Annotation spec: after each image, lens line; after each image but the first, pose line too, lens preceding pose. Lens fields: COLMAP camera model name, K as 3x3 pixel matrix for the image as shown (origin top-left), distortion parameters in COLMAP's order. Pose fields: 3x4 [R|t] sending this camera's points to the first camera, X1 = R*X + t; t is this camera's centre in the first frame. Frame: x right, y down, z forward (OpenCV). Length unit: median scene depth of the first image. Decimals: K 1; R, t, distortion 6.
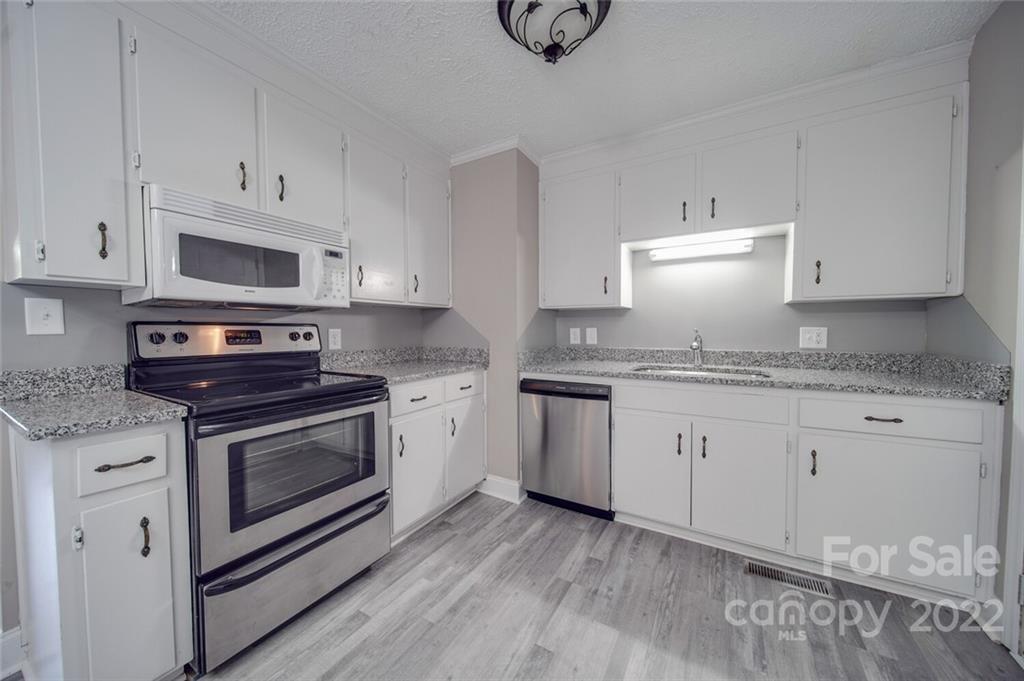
lens RADIAL K [[359.7, 0, 514.2], [0, 359.7, 340.5], [0, 0, 1]] dist [-0.002014, -0.000435]
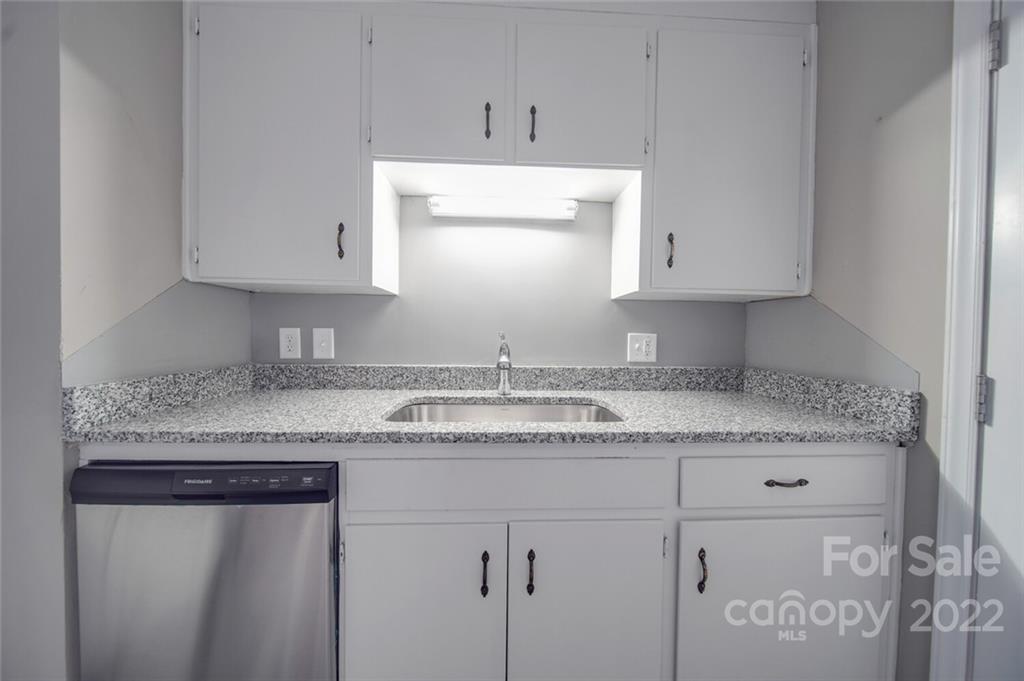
lens RADIAL K [[359.7, 0, 514.2], [0, 359.7, 340.5], [0, 0, 1]] dist [-0.002014, -0.000435]
pose [[0.835178, 0.007238, 0.549932, 0.251444], [0.000058, 0.999912, -0.013247, -0.015002], [-0.549980, 0.011096, 0.835104, 0.635375]]
